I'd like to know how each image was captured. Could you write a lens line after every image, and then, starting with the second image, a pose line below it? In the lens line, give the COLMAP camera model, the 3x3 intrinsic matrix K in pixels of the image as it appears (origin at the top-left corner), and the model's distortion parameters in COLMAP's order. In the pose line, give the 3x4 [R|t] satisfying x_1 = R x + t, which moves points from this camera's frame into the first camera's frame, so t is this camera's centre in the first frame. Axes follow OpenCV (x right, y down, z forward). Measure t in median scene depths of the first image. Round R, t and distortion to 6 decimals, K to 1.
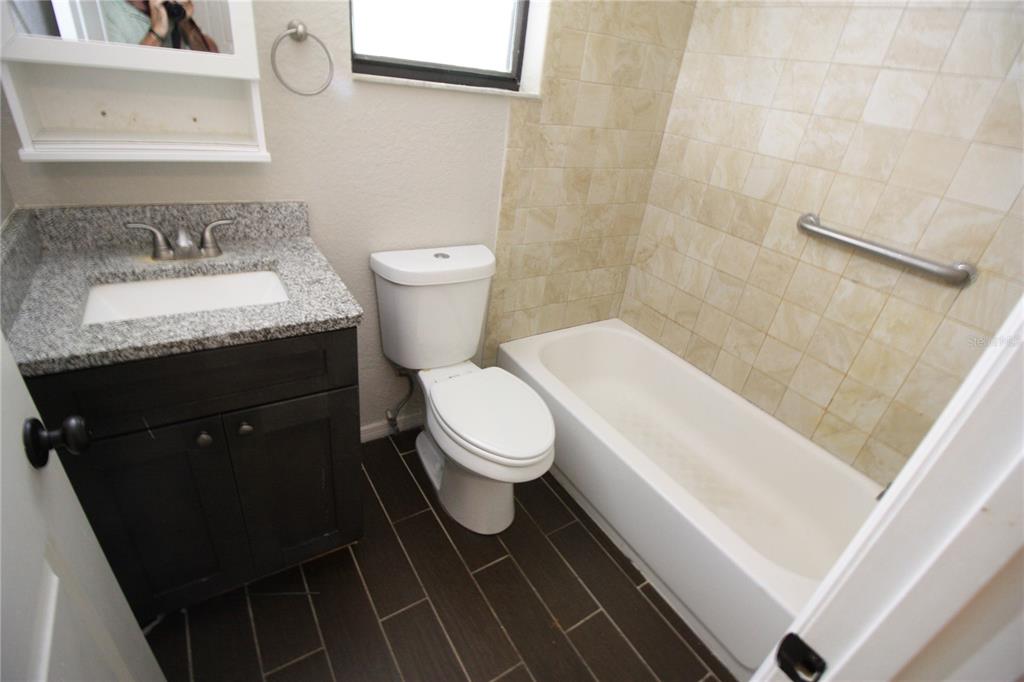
lens RADIAL K [[486.5, 0, 515.2], [0, 486.5, 338.1], [0, 0, 1]] dist [-0.001103, -0.015055]
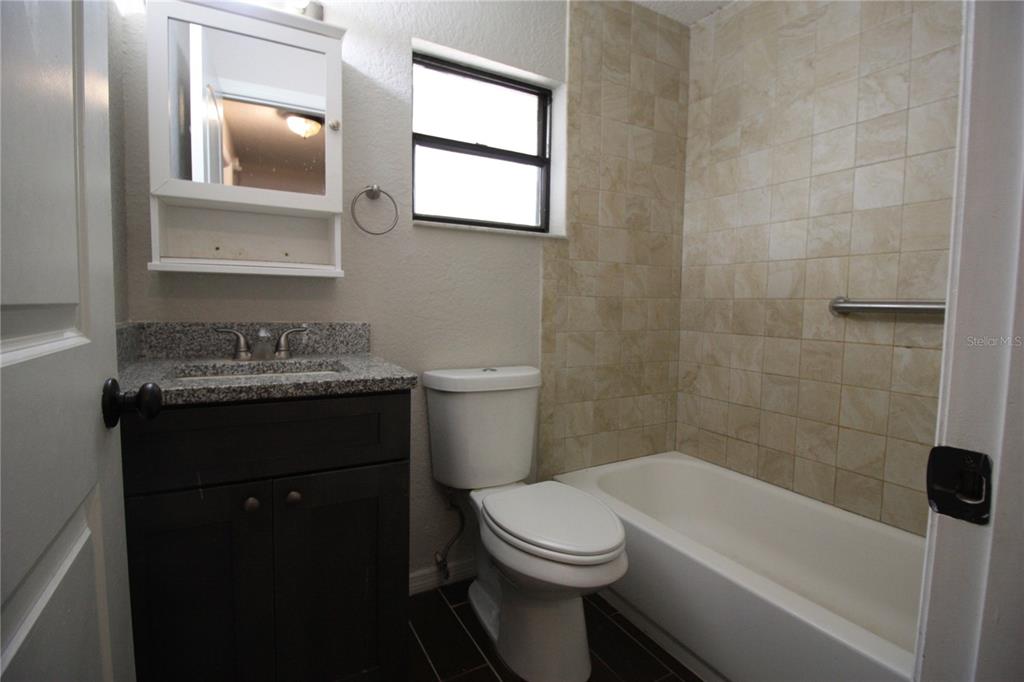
lens RADIAL K [[486.5, 0, 515.2], [0, 486.5, 338.1], [0, 0, 1]] dist [-0.001103, -0.015055]
pose [[0.992318, -0.102843, -0.068767, -0.015638], [0.061704, 0.893201, -0.445404, 0.226939], [0.107229, 0.437739, 0.892685, 0.035510]]
